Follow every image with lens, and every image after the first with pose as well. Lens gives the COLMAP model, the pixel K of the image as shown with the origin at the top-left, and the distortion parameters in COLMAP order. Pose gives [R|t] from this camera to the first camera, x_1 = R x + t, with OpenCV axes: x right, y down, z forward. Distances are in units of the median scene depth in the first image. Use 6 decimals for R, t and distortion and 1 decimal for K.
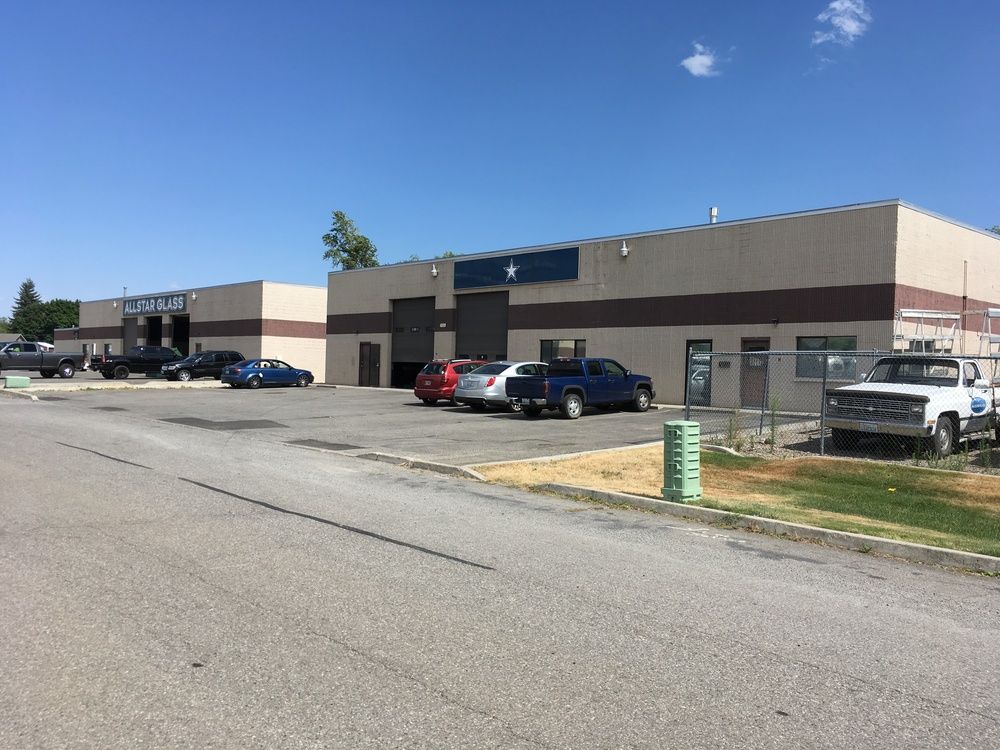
lens RADIAL K [[842.7, 0, 501.9], [0, 842.7, 374.6], [0, 0, 1]] dist [0.070724, 0.017069]
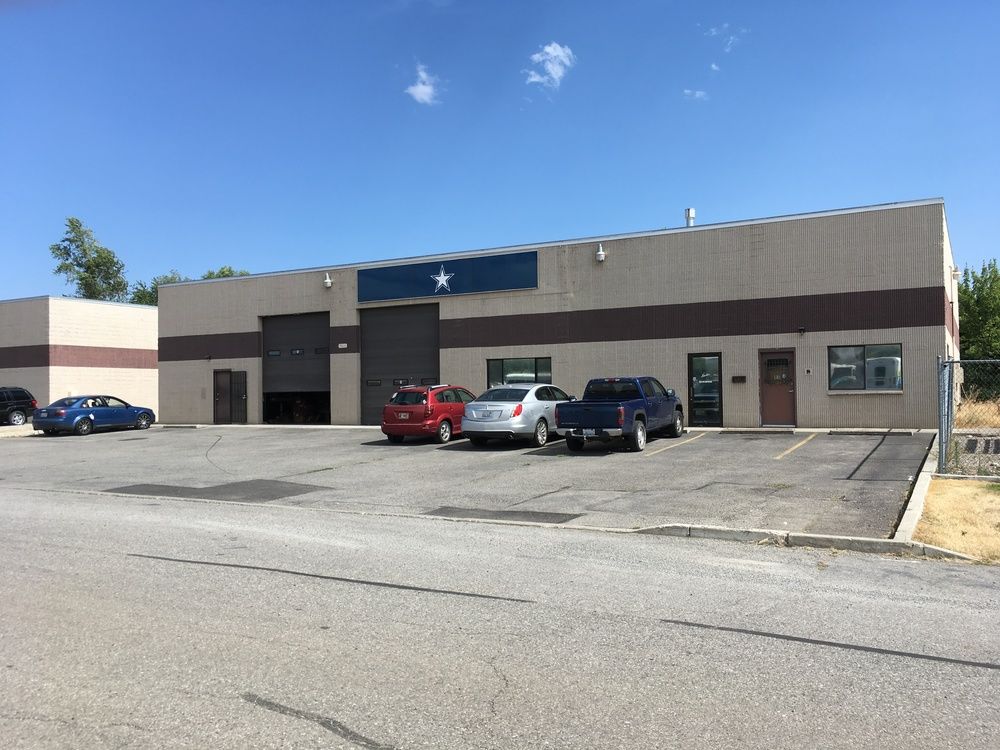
lens RADIAL K [[842.7, 0, 496.9], [0, 842.7, 374.0], [0, 0, 1]] dist [0.070724, 0.017069]
pose [[0.947879, -0.032993, 0.316917, -0.207358], [0.041756, 0.998909, -0.020898, -0.007483], [-0.315882, 0.033042, 0.948223, 0.174936]]
